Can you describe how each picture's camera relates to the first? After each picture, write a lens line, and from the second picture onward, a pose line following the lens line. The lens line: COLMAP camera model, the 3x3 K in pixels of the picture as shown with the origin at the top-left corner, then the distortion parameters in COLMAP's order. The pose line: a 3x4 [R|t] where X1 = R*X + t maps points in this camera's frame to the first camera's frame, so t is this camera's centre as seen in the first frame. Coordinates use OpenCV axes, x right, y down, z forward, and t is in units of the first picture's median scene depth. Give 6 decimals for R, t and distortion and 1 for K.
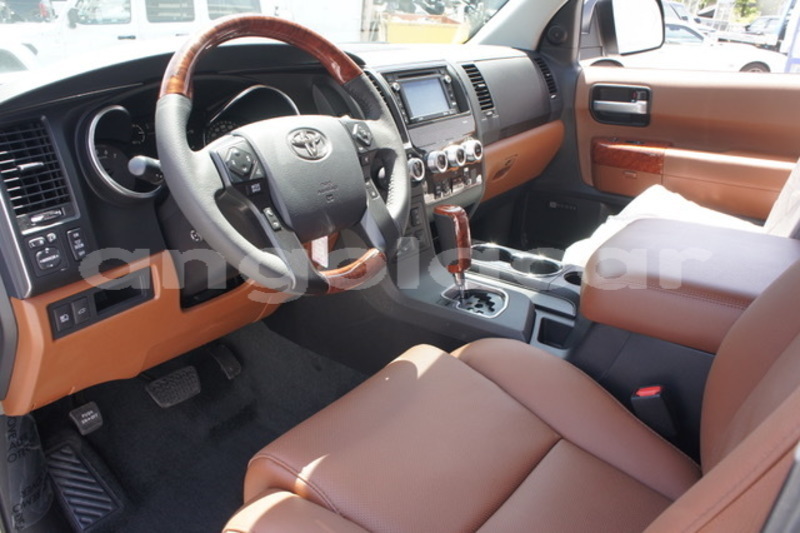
lens RADIAL K [[638.4, 0, 401.1], [0, 638.4, 265.7], [0, 0, 1]] dist [-0.133715, 0.042007]
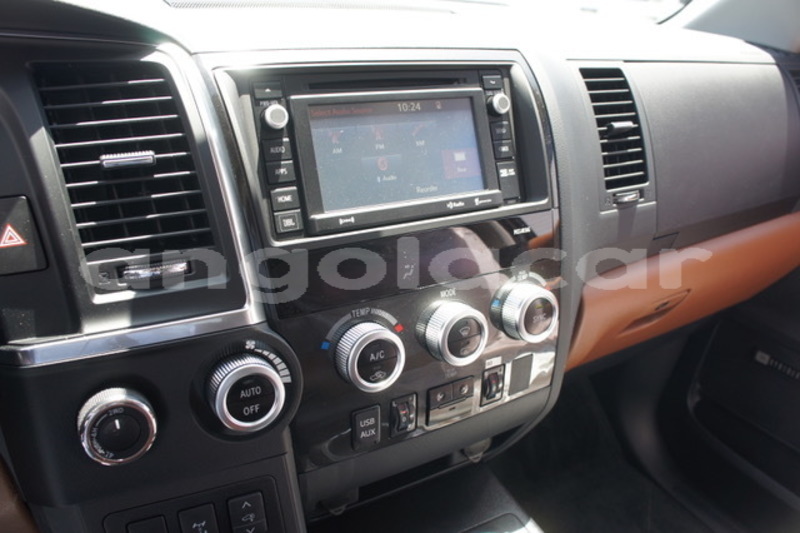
lens RADIAL K [[638.4, 0, 401.1], [0, 638.4, 261.9], [0, 0, 1]] dist [-0.133715, 0.042007]
pose [[0.925851, 0.219157, -0.307847, 0.142938], [-0.204954, 0.975645, 0.078164, -0.211440], [0.317480, -0.009274, 0.948220, 0.604136]]
